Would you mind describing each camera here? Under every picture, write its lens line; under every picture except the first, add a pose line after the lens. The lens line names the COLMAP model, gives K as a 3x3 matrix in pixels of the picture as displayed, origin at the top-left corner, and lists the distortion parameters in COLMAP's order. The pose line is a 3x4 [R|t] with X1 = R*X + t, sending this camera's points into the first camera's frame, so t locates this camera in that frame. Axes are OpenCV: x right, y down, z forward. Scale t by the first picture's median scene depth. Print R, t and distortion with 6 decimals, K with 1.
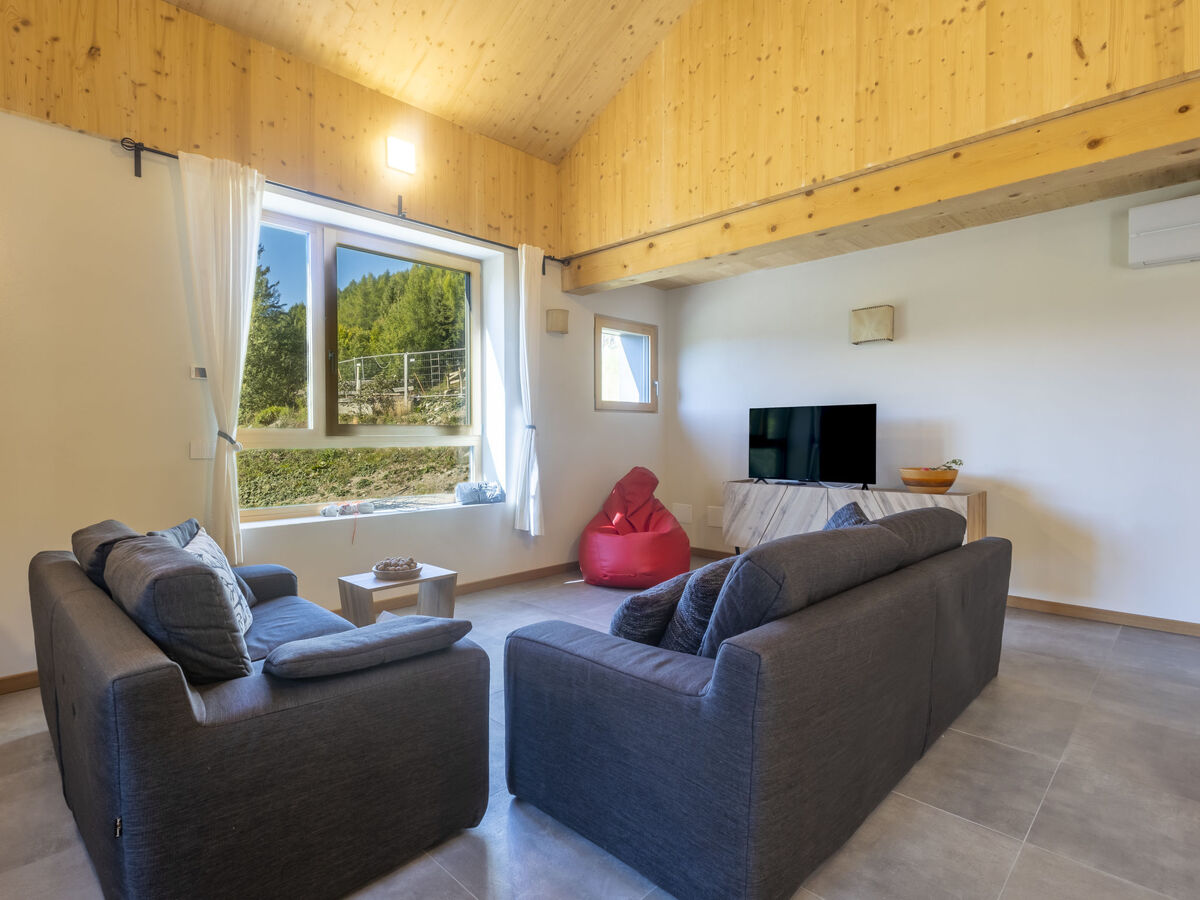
lens RADIAL K [[645.5, 0, 598.9], [0, 645.5, 438.8], [0, 0, 1]] dist [0.015691, -0.003461]
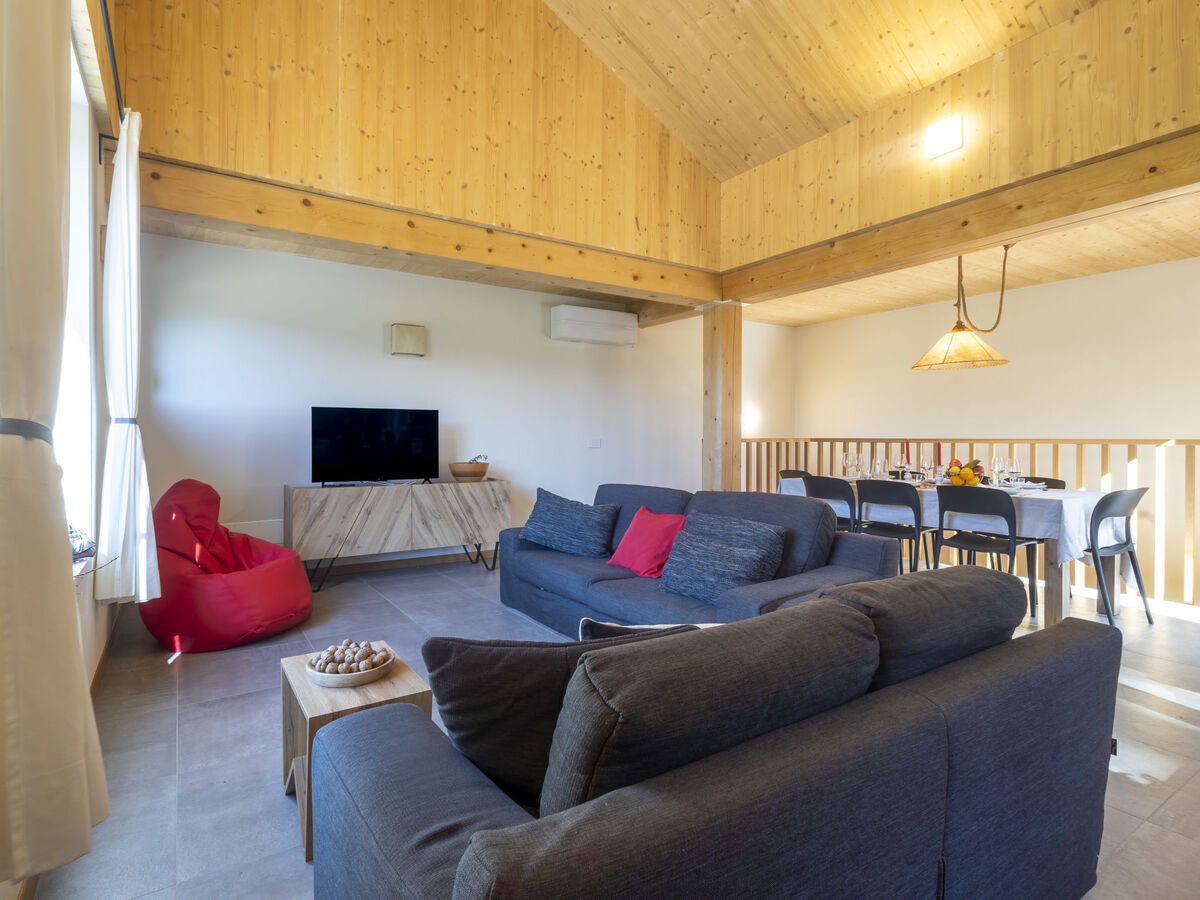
lens RADIAL K [[645.5, 0, 544.7], [0, 645.5, 436.8], [0, 0, 1]] dist [0.015691, -0.003461]
pose [[0.204493, 0.000837, 0.978868, -0.671977], [0.001882, 0.999997, -0.001248, -0.003232], [-0.978866, 0.002097, 0.204491, 0.553964]]
